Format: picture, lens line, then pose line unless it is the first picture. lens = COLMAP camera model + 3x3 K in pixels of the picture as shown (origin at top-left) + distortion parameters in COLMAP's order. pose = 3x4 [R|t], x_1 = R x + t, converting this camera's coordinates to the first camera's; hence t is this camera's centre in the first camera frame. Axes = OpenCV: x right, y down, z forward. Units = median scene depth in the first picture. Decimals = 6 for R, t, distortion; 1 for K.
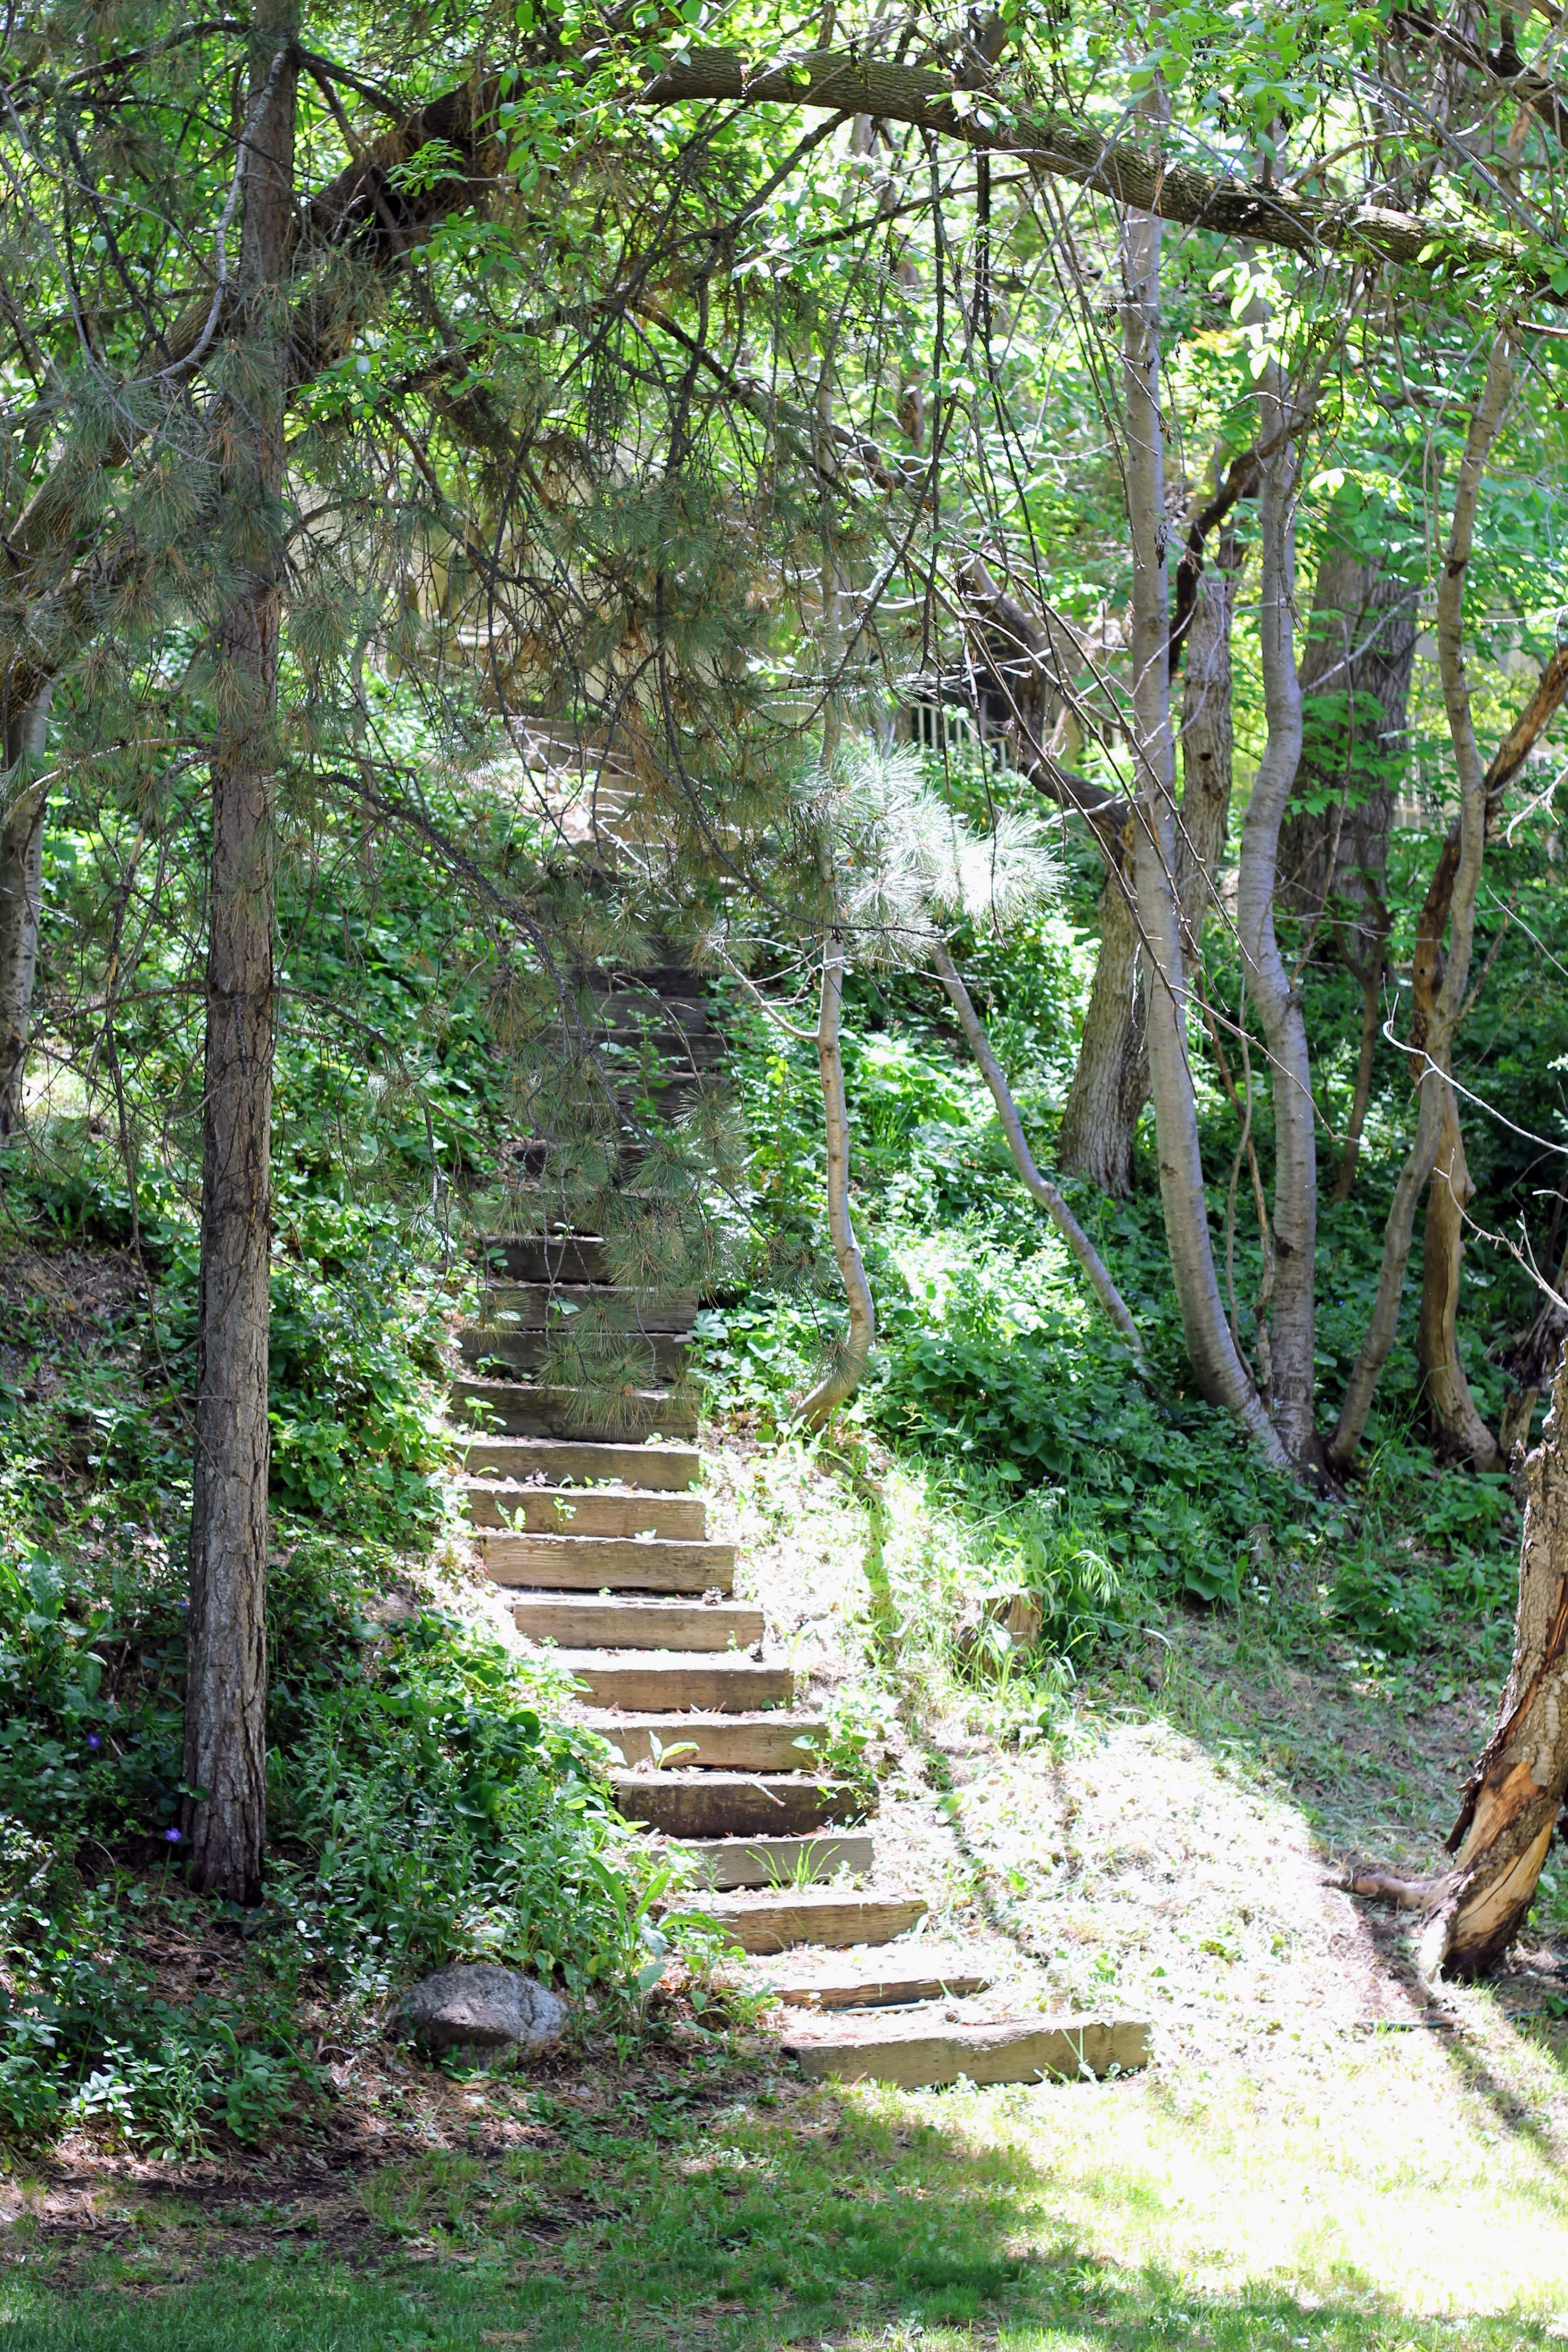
lens RADIAL K [[5373.3, 0, 784.0], [0, 5373.3, 1176.0], [0, 0, 1]] dist [-0.095289, 0.029815]
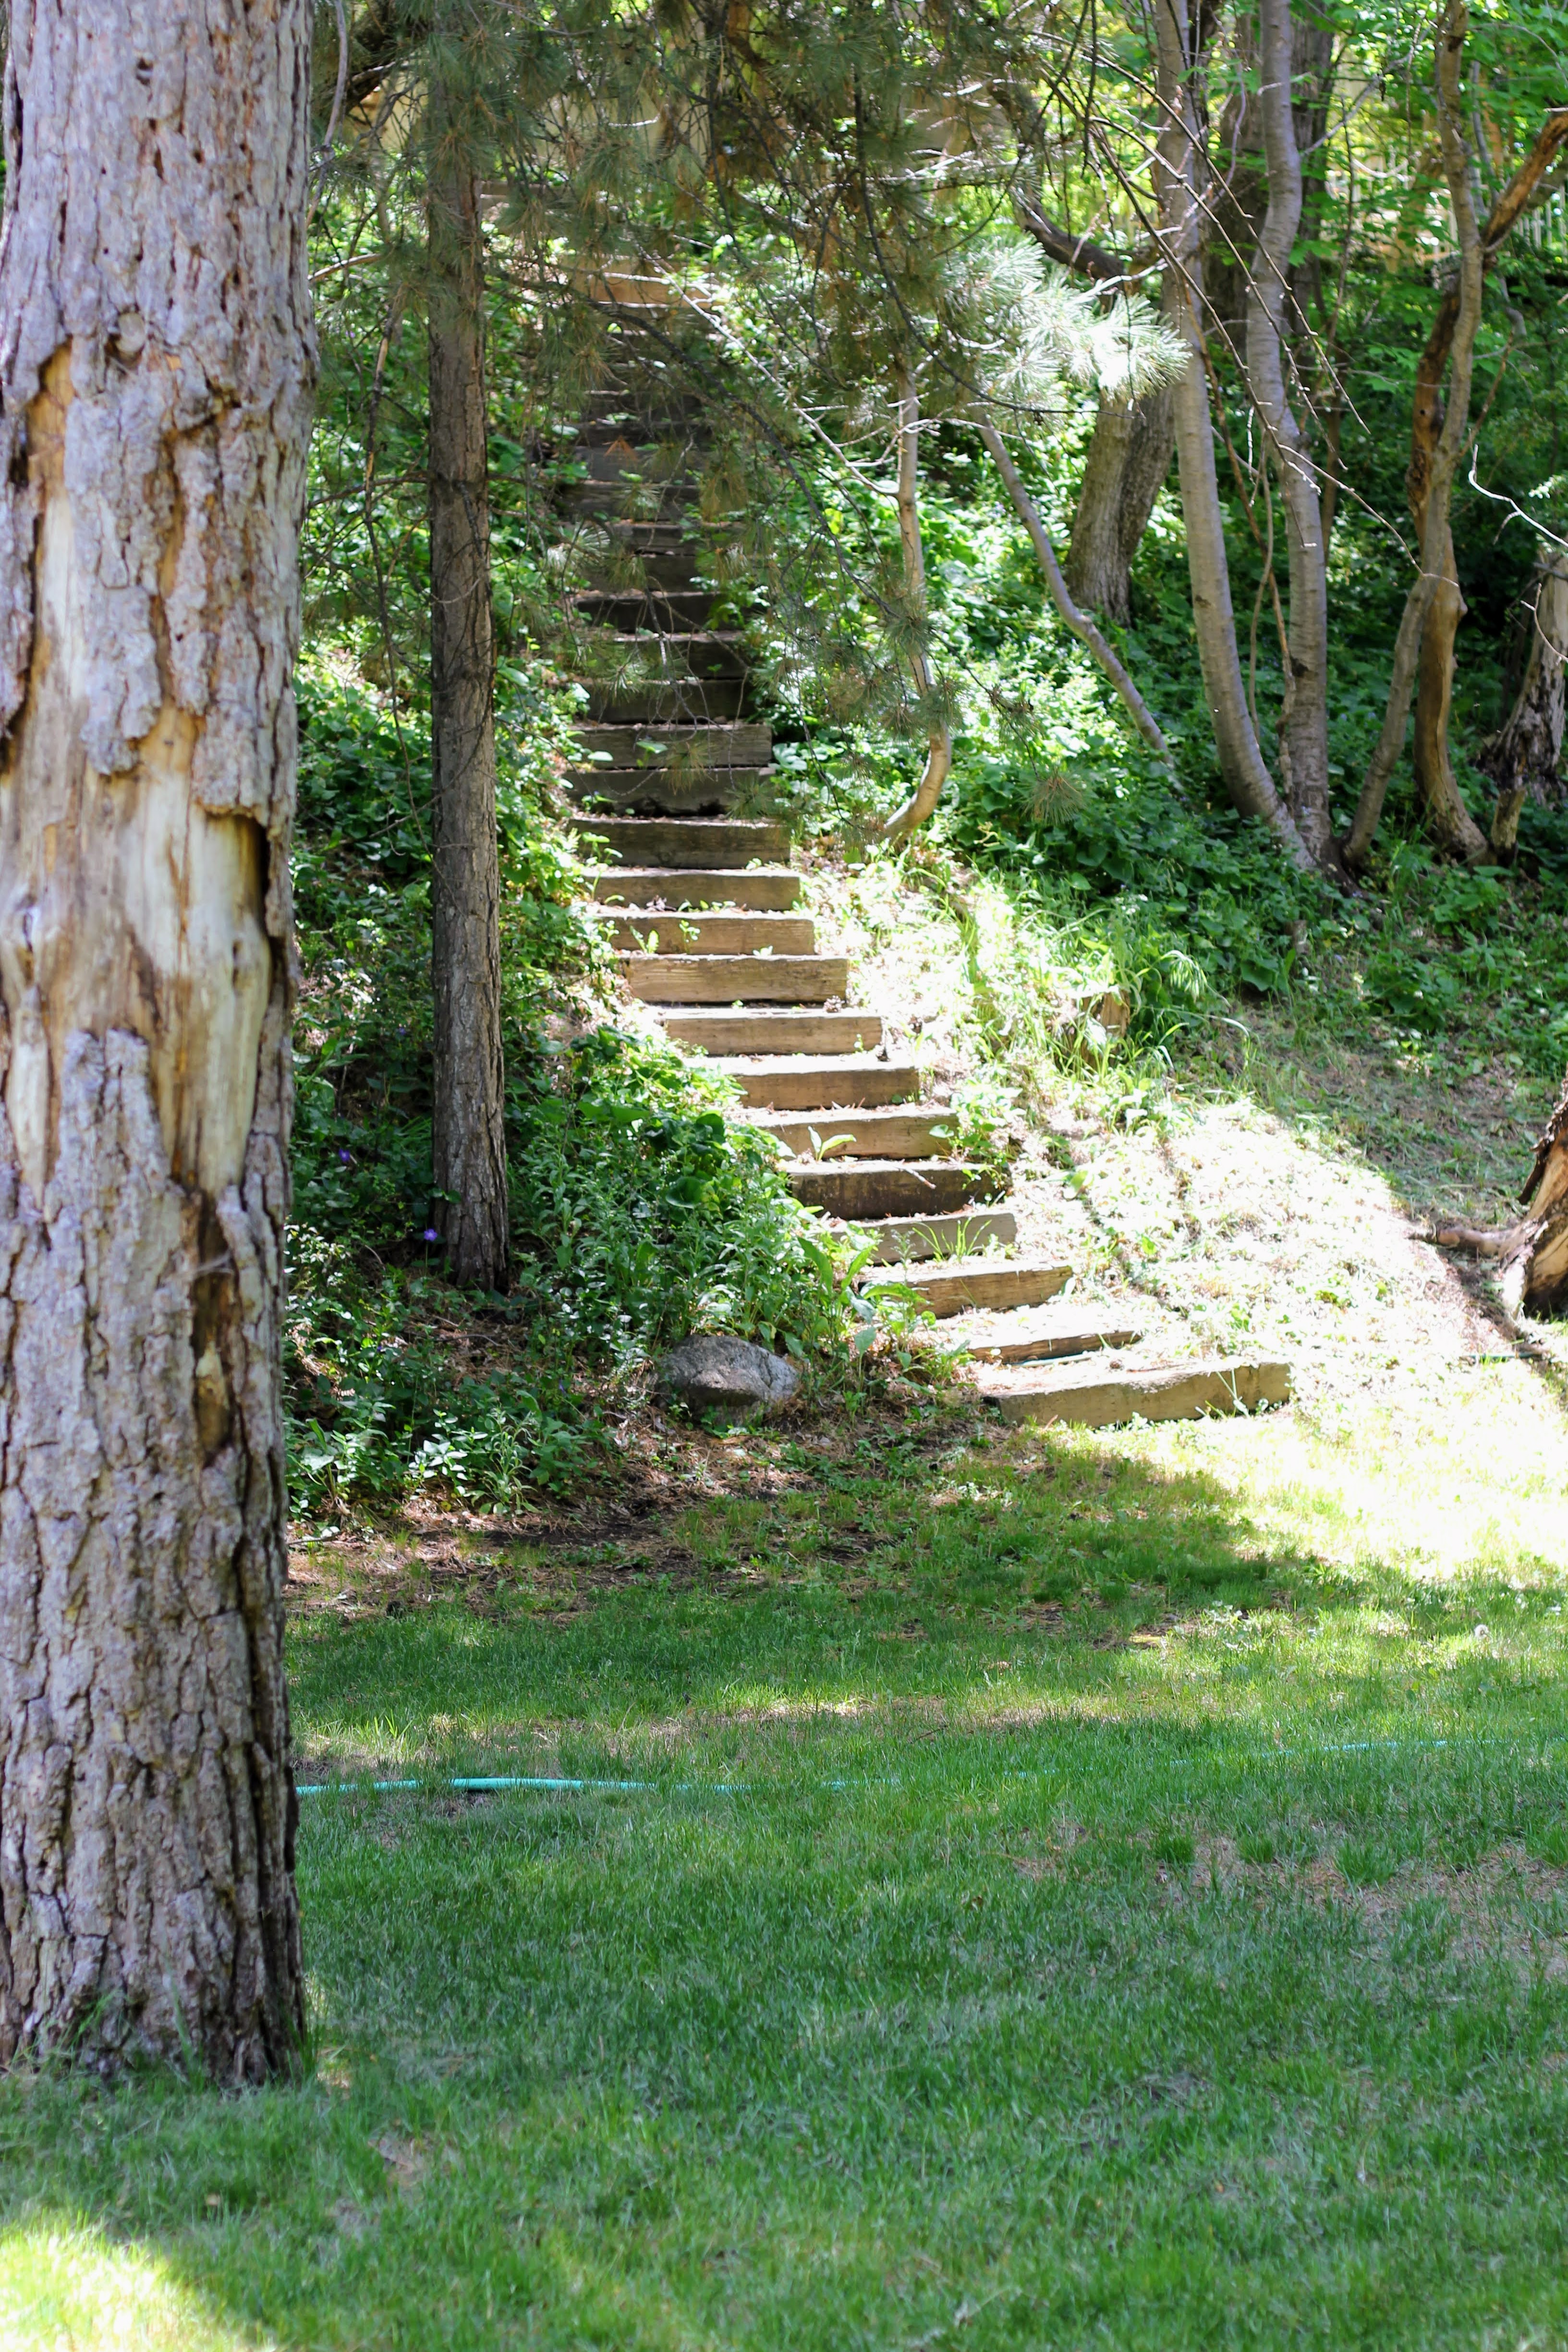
lens RADIAL K [[5373.3, 0, 784.0], [0, 5373.3, 1176.0], [0, 0, 1]] dist [-0.095289, 0.029815]
pose [[0.997409, -0.041373, 0.058849, -0.095168], [0.034572, 0.993082, 0.112222, -0.012161], [-0.063084, -0.109897, 0.991939, -0.111046]]
